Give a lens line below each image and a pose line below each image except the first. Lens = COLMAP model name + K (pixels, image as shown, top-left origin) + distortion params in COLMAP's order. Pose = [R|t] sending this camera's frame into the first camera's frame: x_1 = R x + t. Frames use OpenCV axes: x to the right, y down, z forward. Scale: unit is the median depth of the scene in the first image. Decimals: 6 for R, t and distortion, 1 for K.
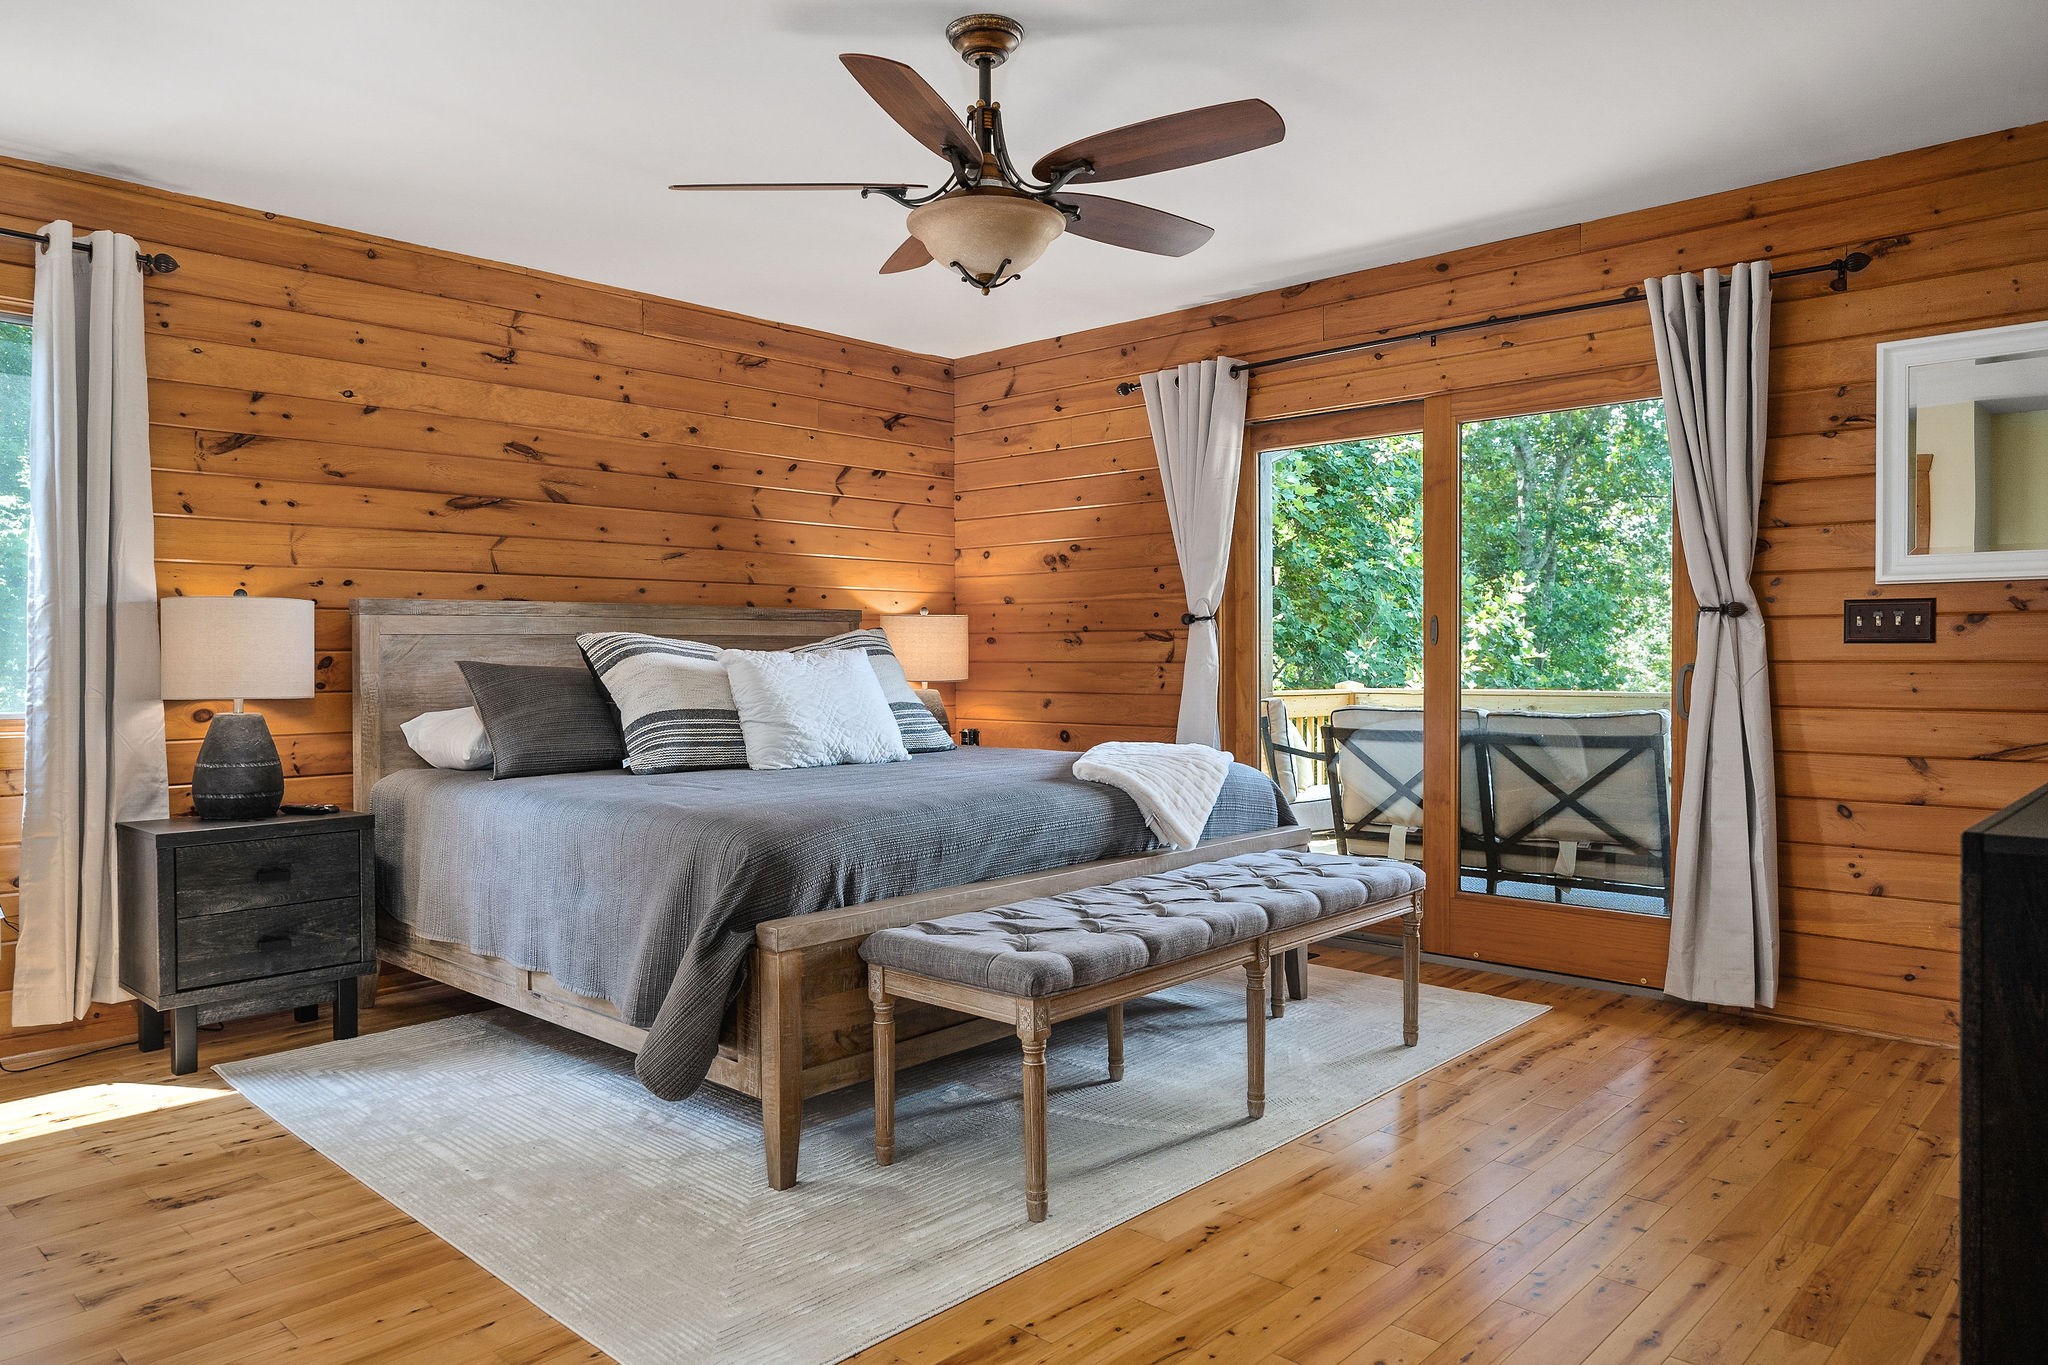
lens RADIAL K [[1352.9, 0, 1027.7], [0, 1352.9, 676.8], [0, 0, 1]] dist [-0.000392, -0.002260]
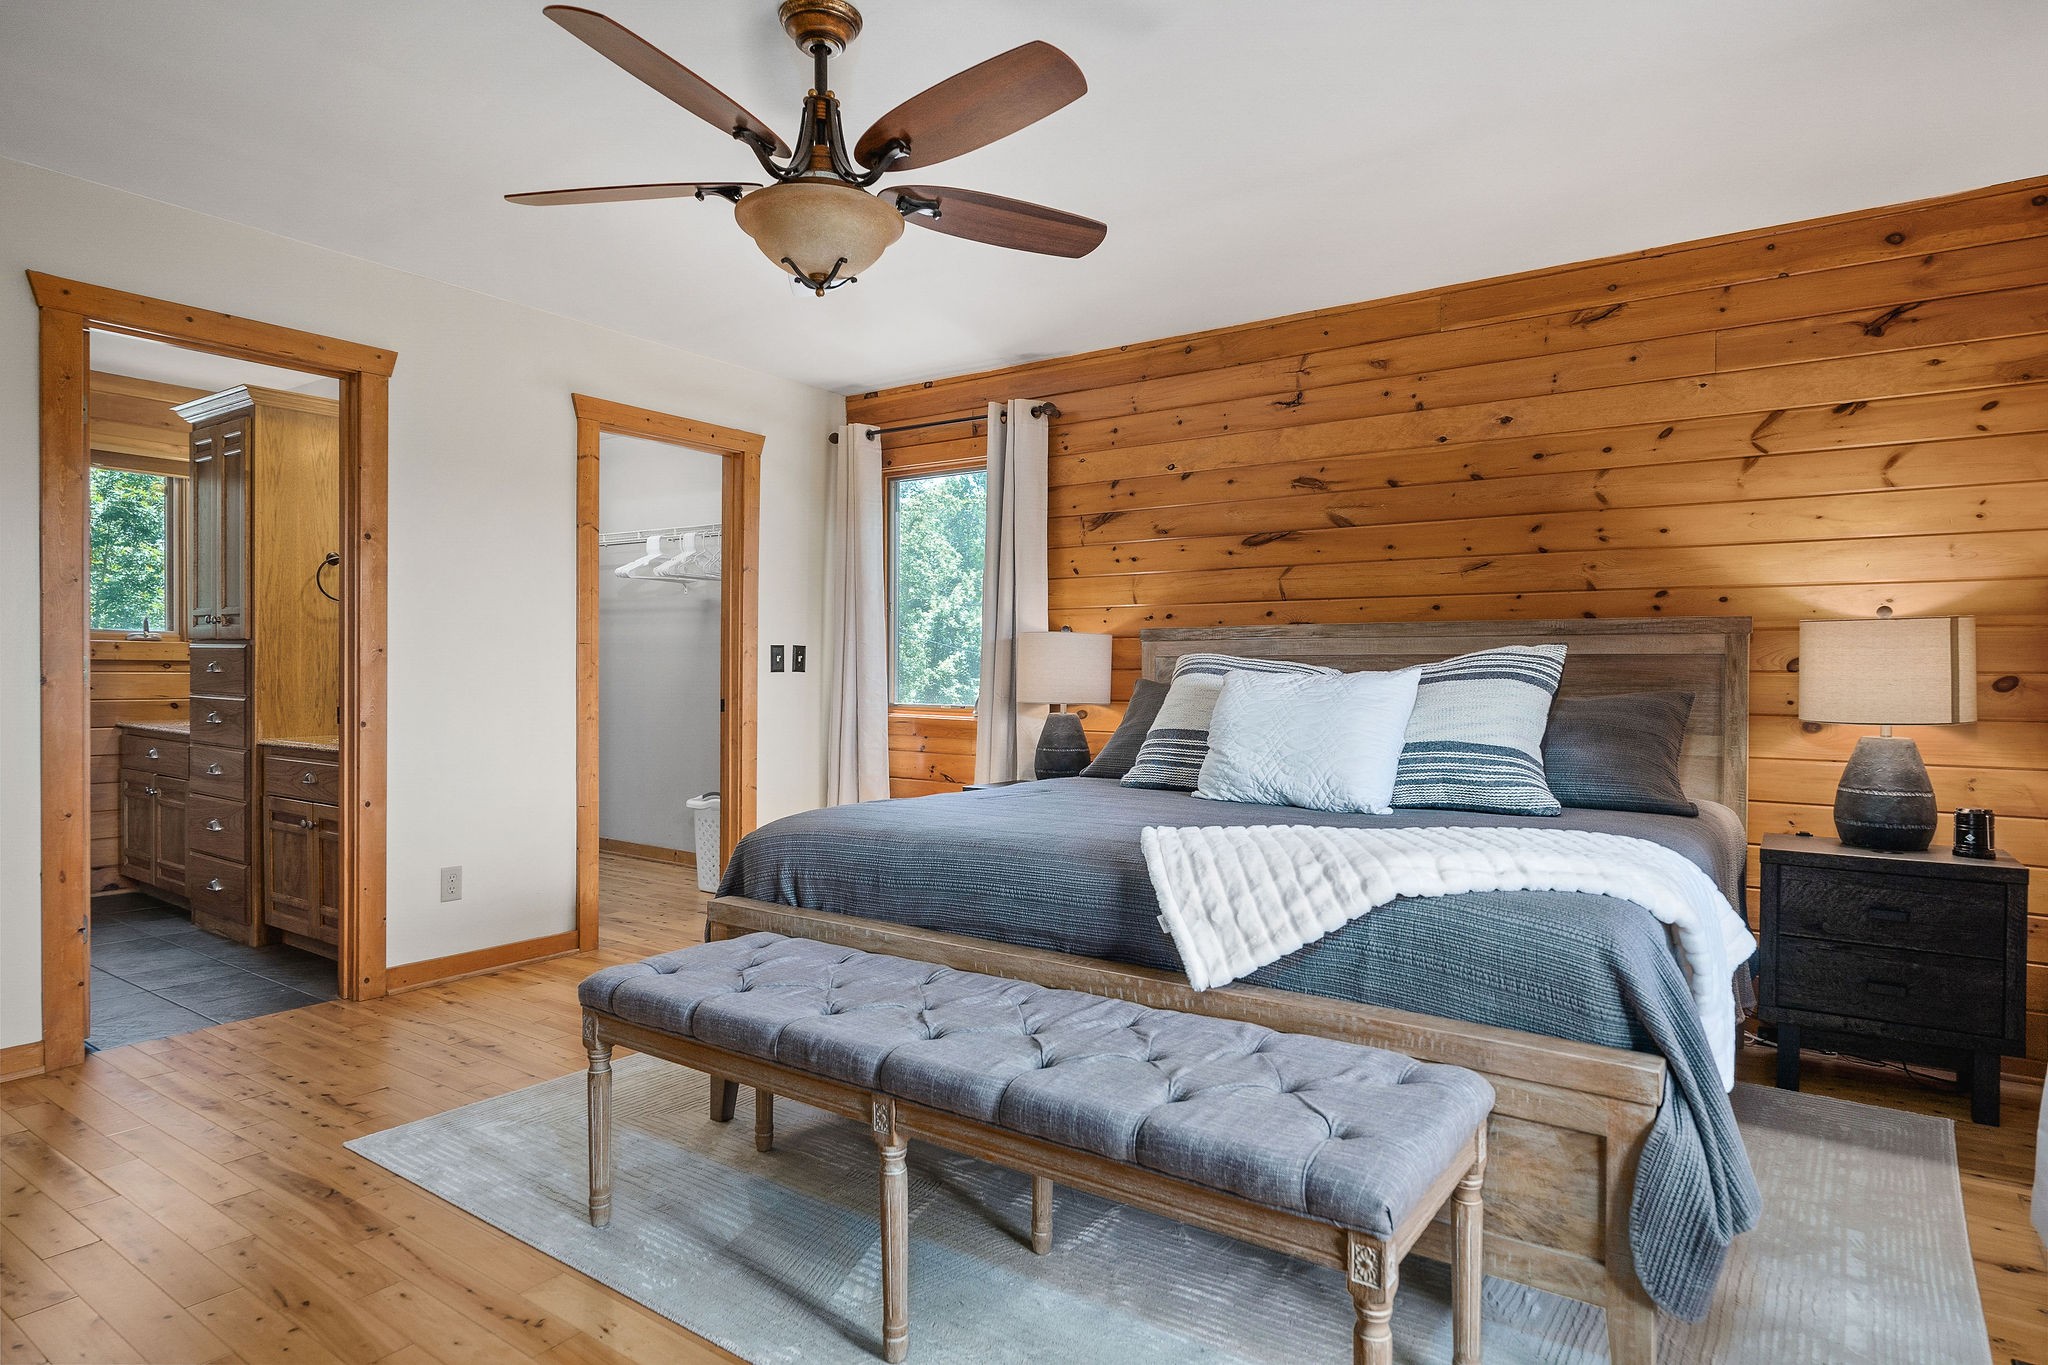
lens RADIAL K [[1153.0, 0, 1024.0], [0, 1153.0, 687.1], [0, 0, 1]] dist [-0.002593, -0.000414]
pose [[0.128056, 0.019701, -0.991571, 0.508267], [-0.023055, 0.999592, 0.016883, -0.016741], [0.991499, 0.020698, 0.128458, 0.668946]]
